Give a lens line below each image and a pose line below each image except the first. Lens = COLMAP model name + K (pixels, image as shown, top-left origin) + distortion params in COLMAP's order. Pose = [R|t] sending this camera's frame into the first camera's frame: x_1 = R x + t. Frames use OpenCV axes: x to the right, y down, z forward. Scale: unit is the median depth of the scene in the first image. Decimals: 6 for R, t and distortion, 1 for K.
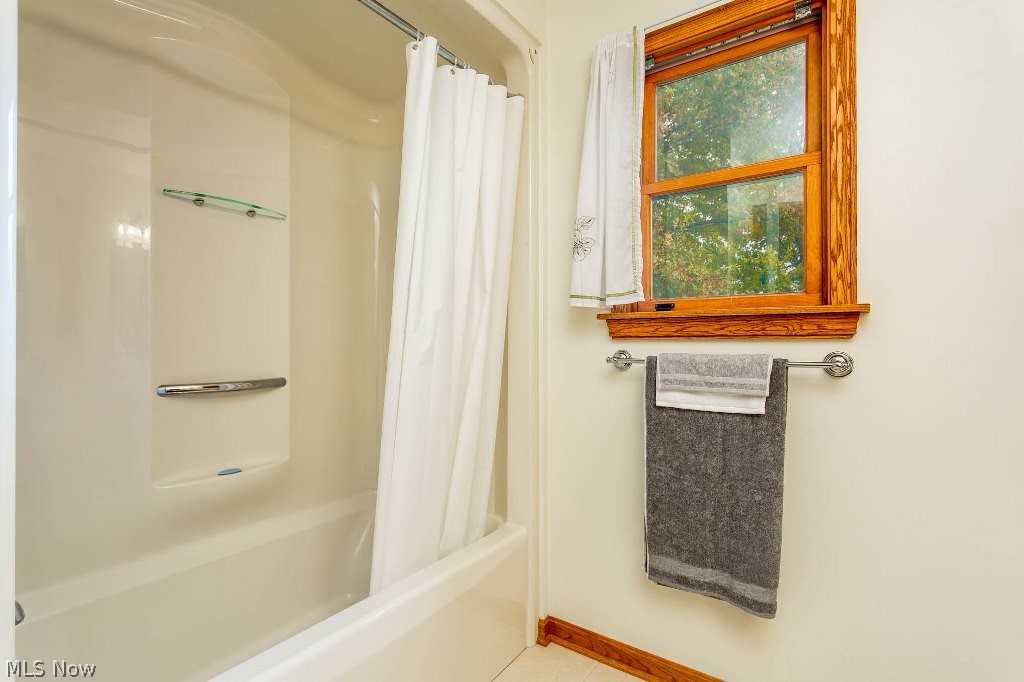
lens RADIAL K [[491.5, 0, 507.8], [0, 491.5, 337.0], [0, 0, 1]] dist [0.002015, -0.000073]
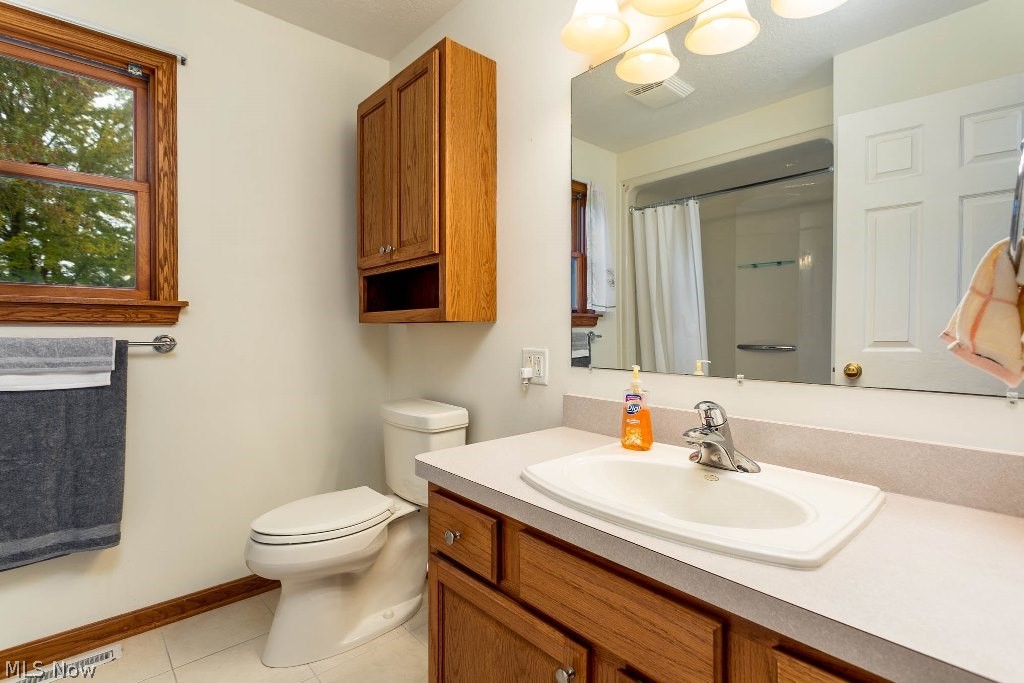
lens RADIAL K [[491.5, 0, 507.4], [0, 491.5, 335.3], [0, 0, 1]] dist [0.002015, -0.000073]
pose [[0.223946, -0.003972, 0.974593, -0.459441], [-0.004287, 0.999978, 0.005060, 0.021352], [-0.974592, -0.005311, 0.223924, -0.251106]]
